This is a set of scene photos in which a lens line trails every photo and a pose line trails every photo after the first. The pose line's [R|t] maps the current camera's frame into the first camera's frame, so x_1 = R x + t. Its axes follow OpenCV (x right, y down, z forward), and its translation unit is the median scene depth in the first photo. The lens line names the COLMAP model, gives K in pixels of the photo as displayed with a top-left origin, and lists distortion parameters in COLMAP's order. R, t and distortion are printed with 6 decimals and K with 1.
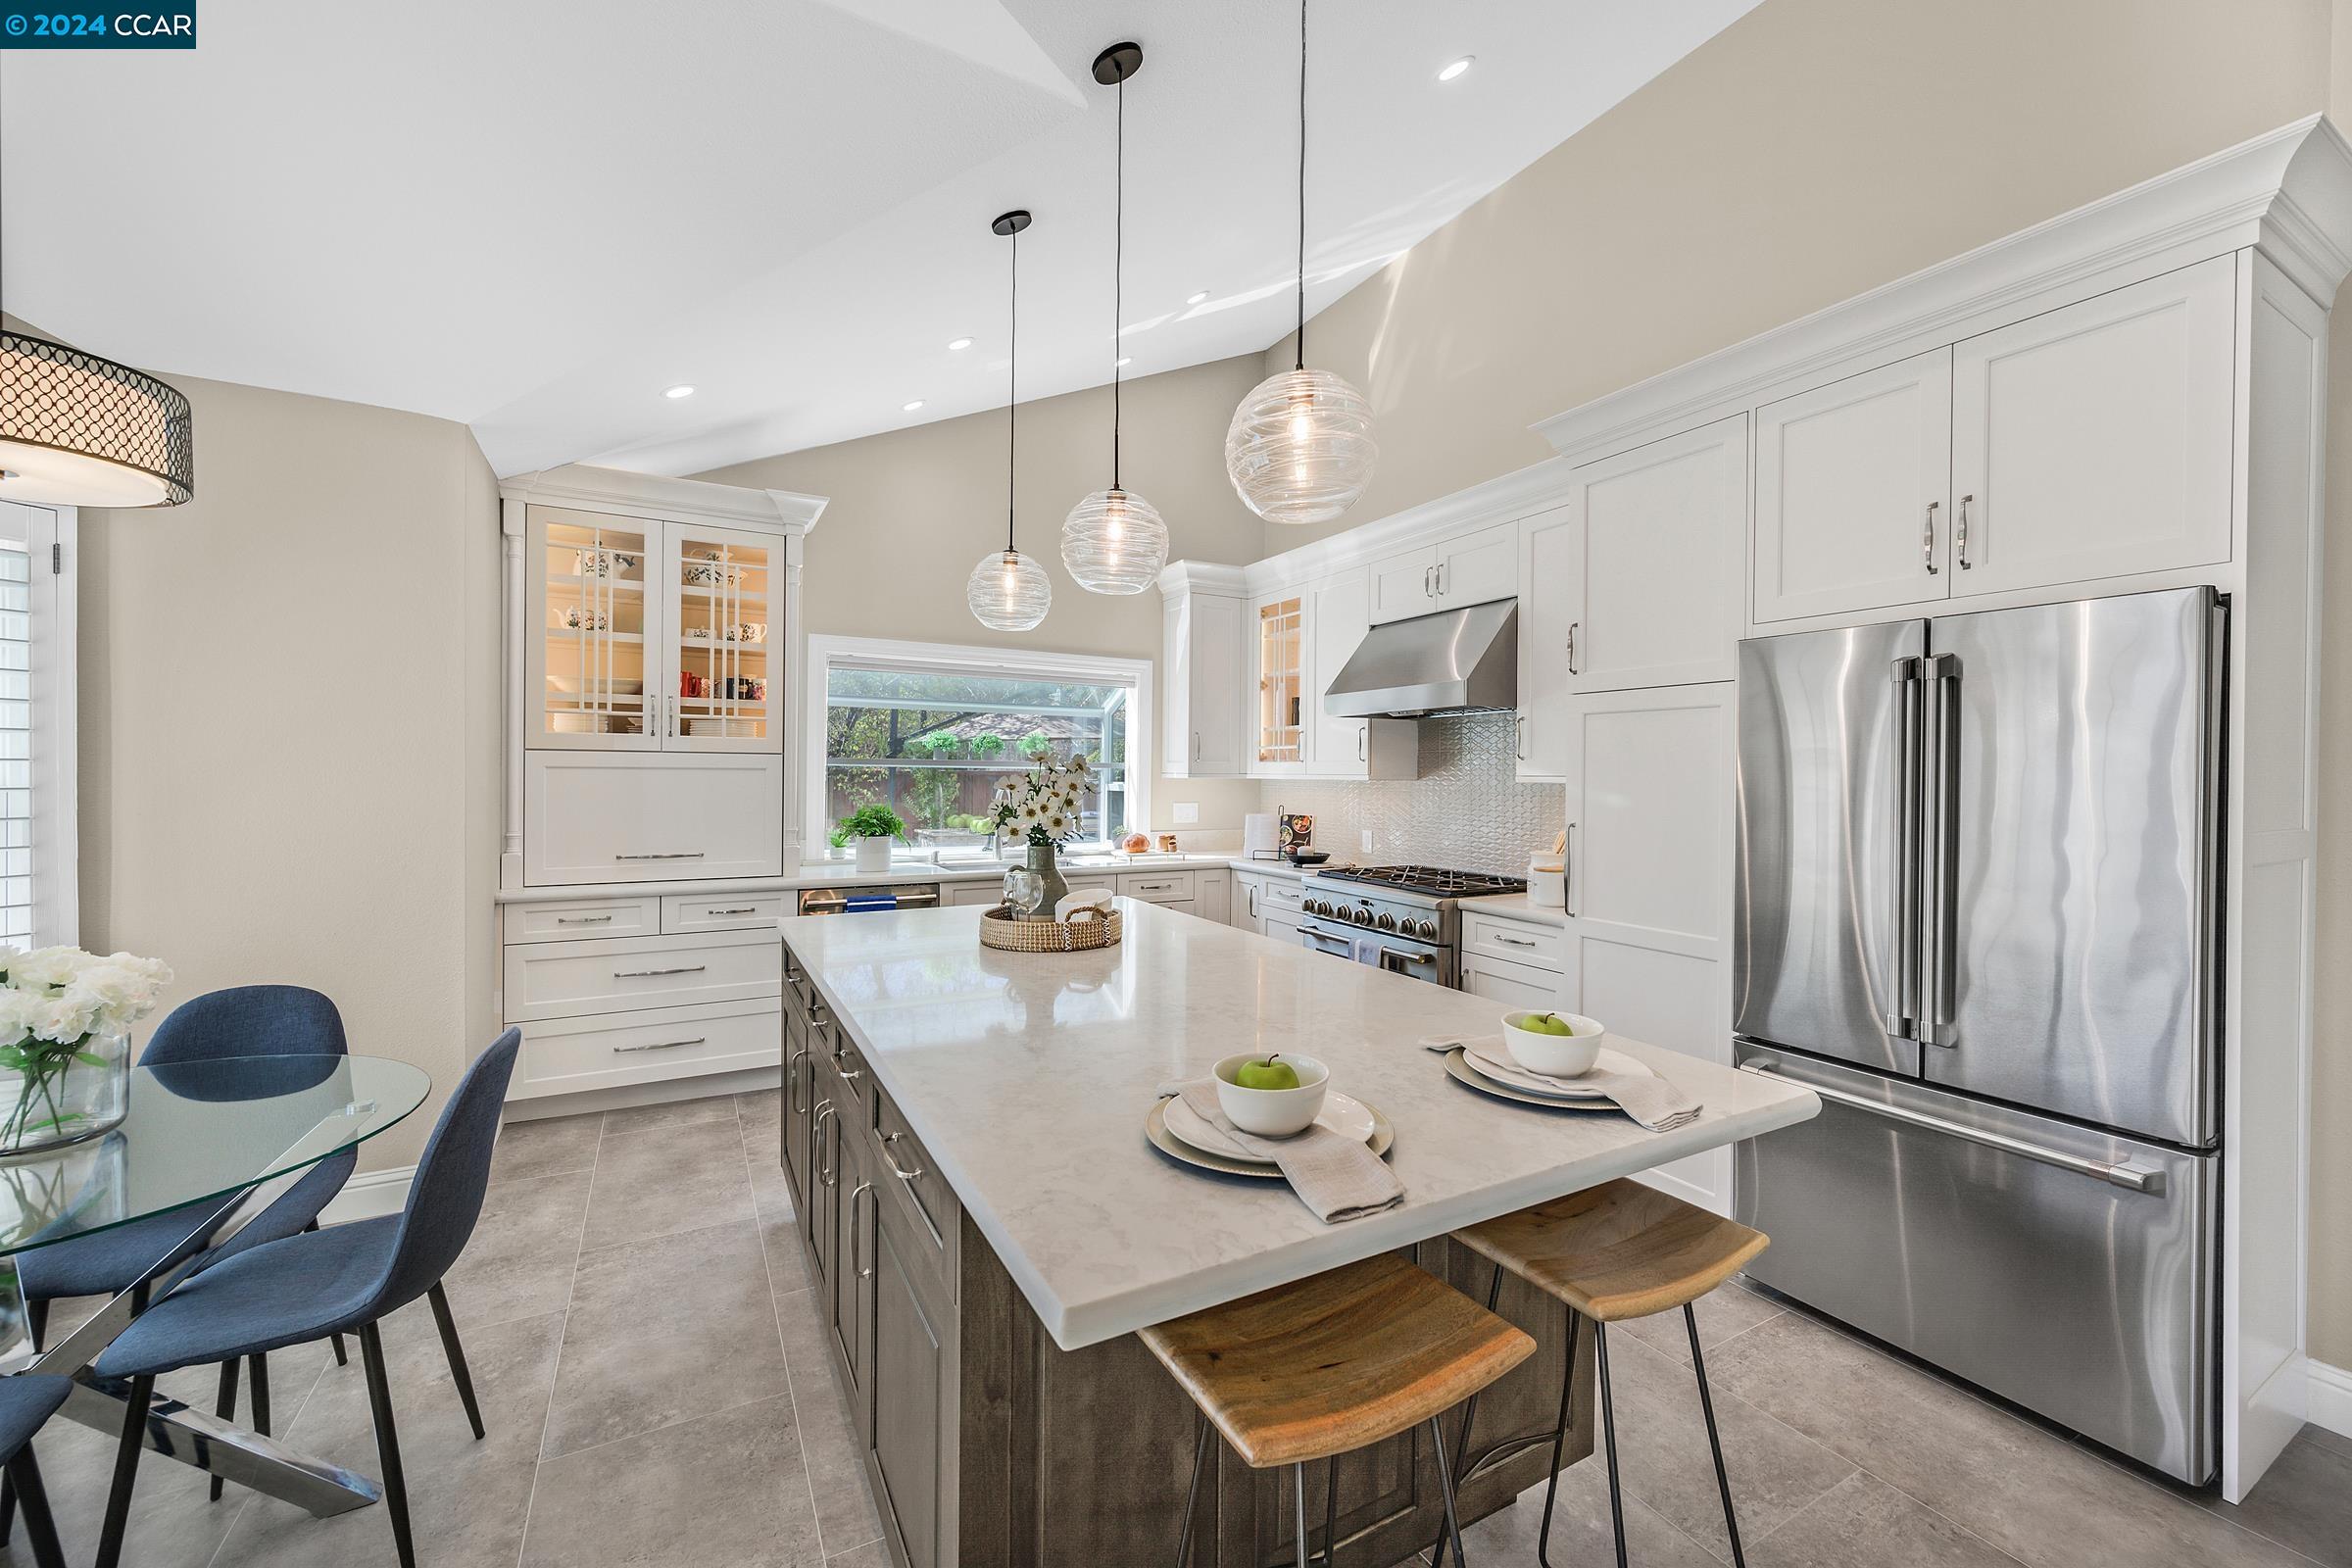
lens RADIAL K [[933.6, 0, 1174.2], [0, 933.6, 790.8], [0, 0, 1]] dist [-0.000515, 0.000180]
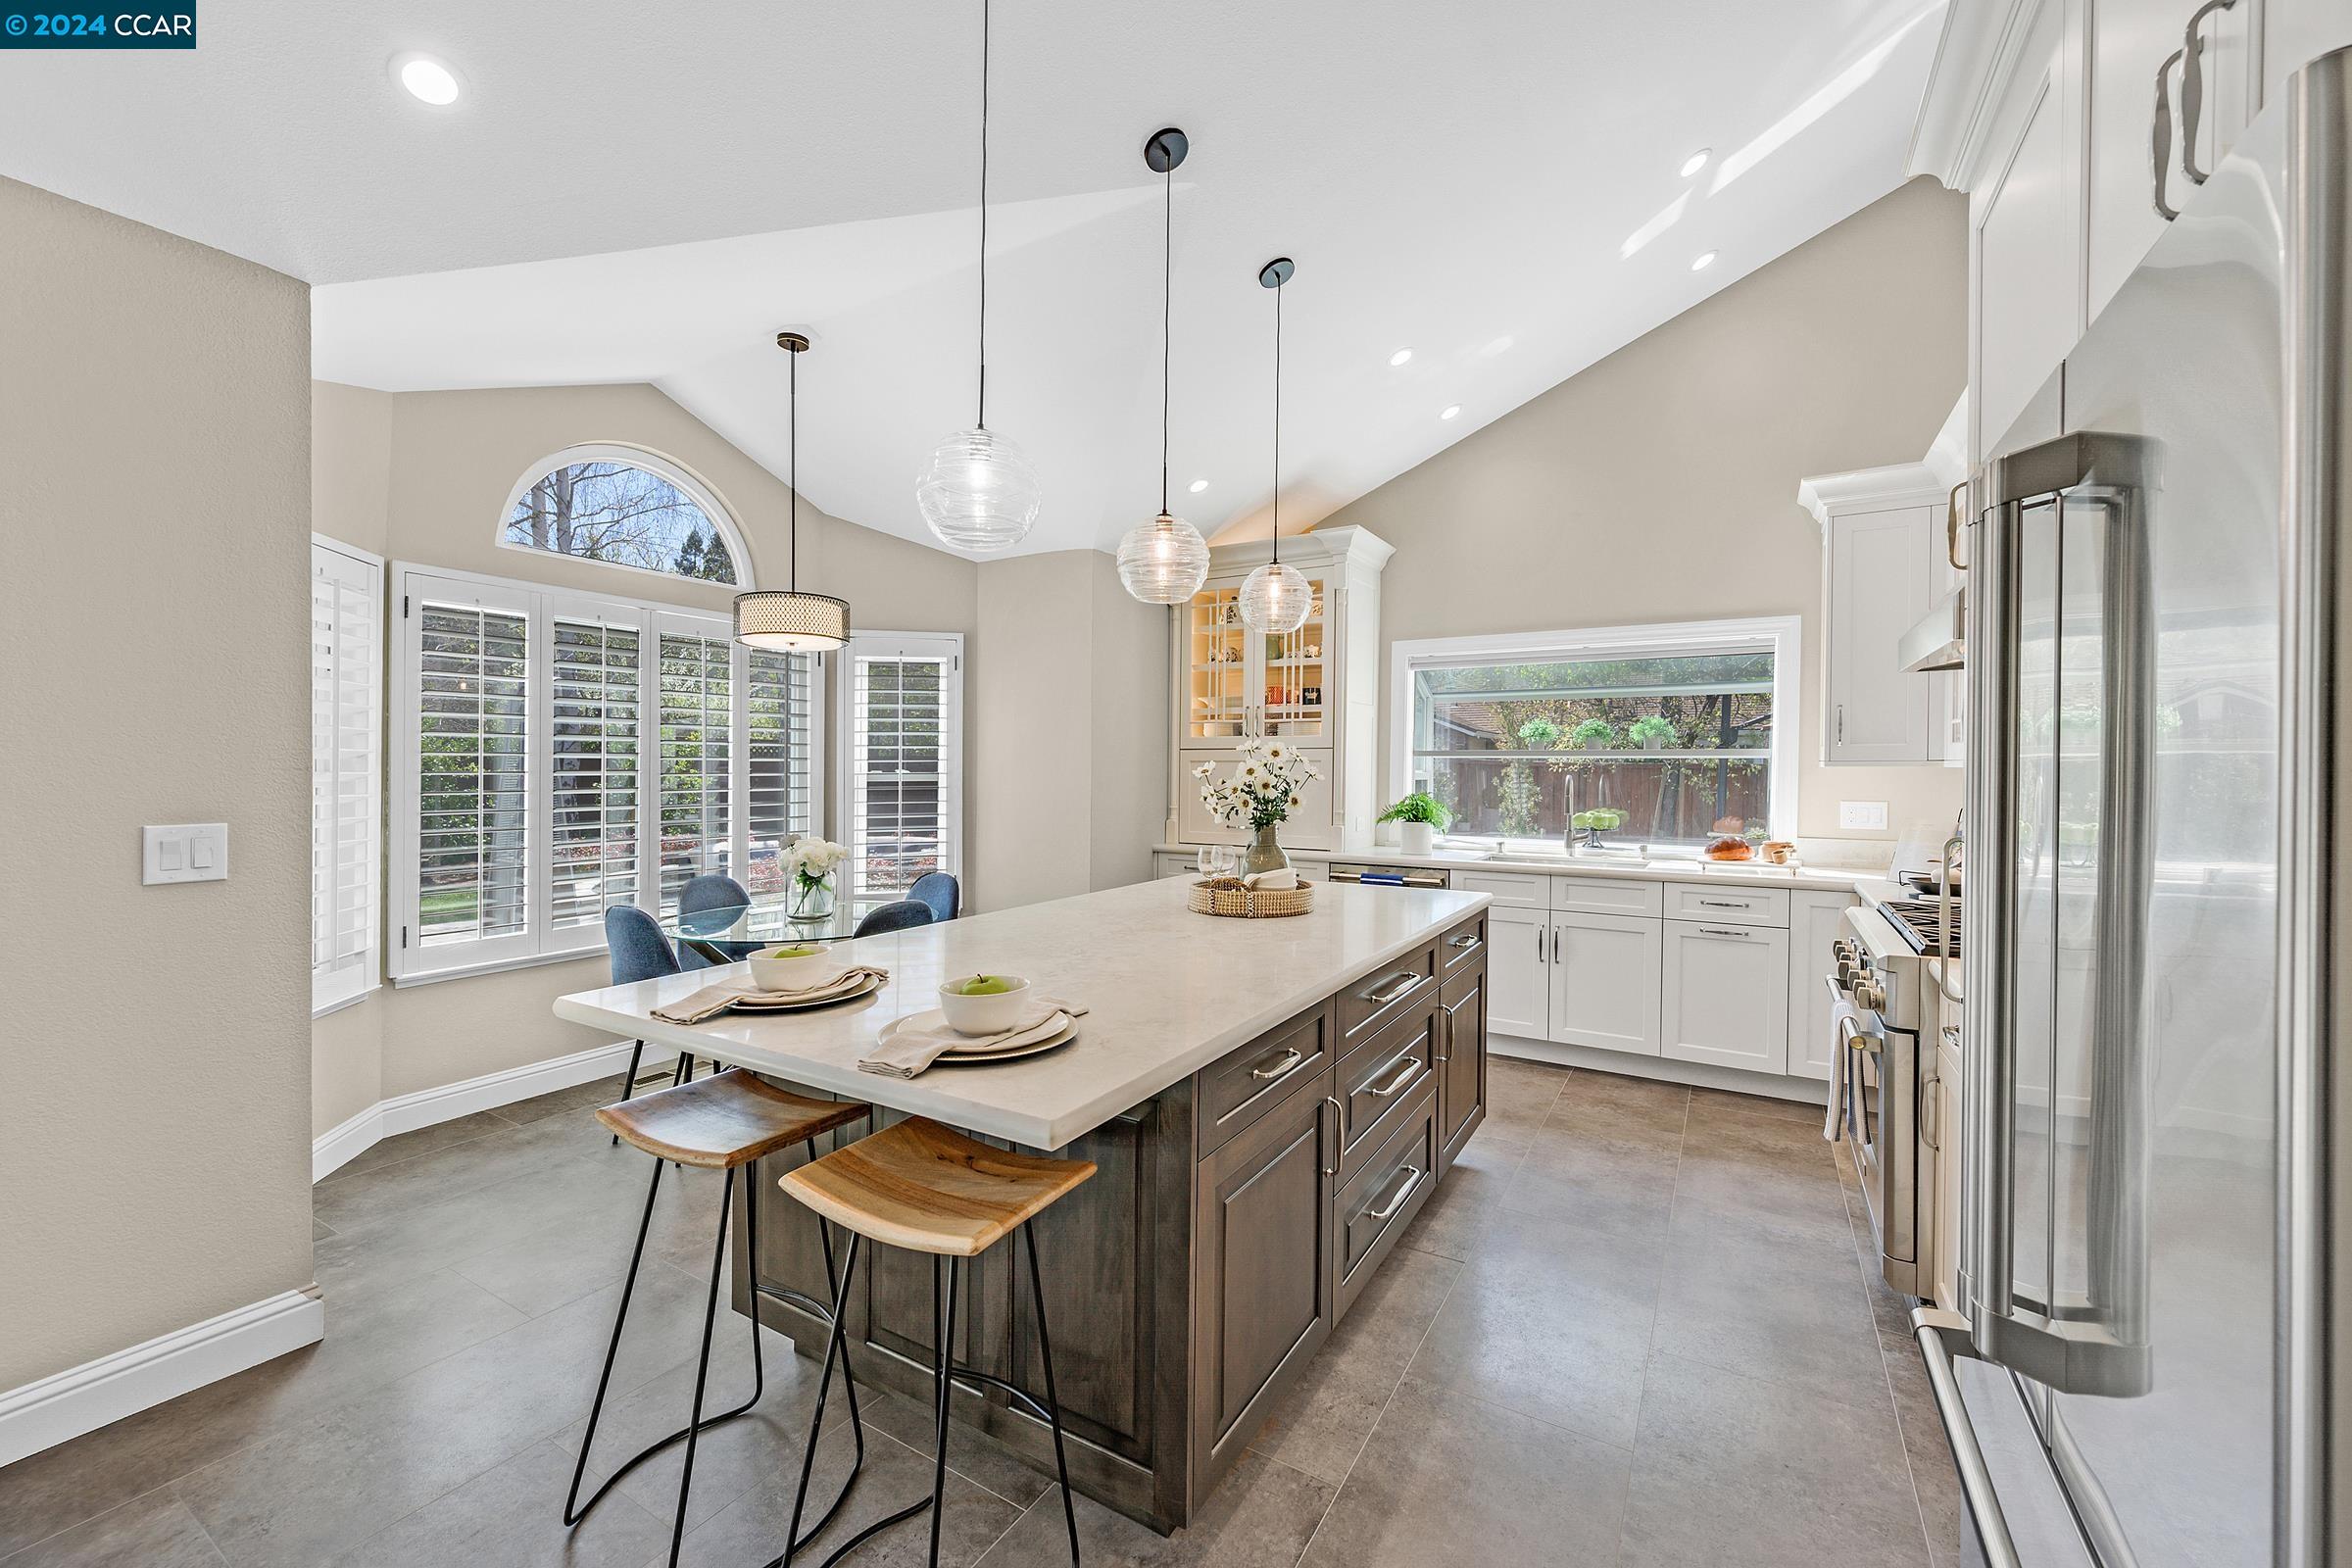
lens RADIAL K [[933.6, 0, 1165.8], [0, 933.6, 781.4], [0, 0, 1]] dist [-0.000515, 0.000180]
pose [[0.494805, -0.000497, -0.869004, 0.531552], [-0.005743, 0.999976, -0.003842, 0.010182], [0.868985, 0.006892, 0.494790, 0.227534]]
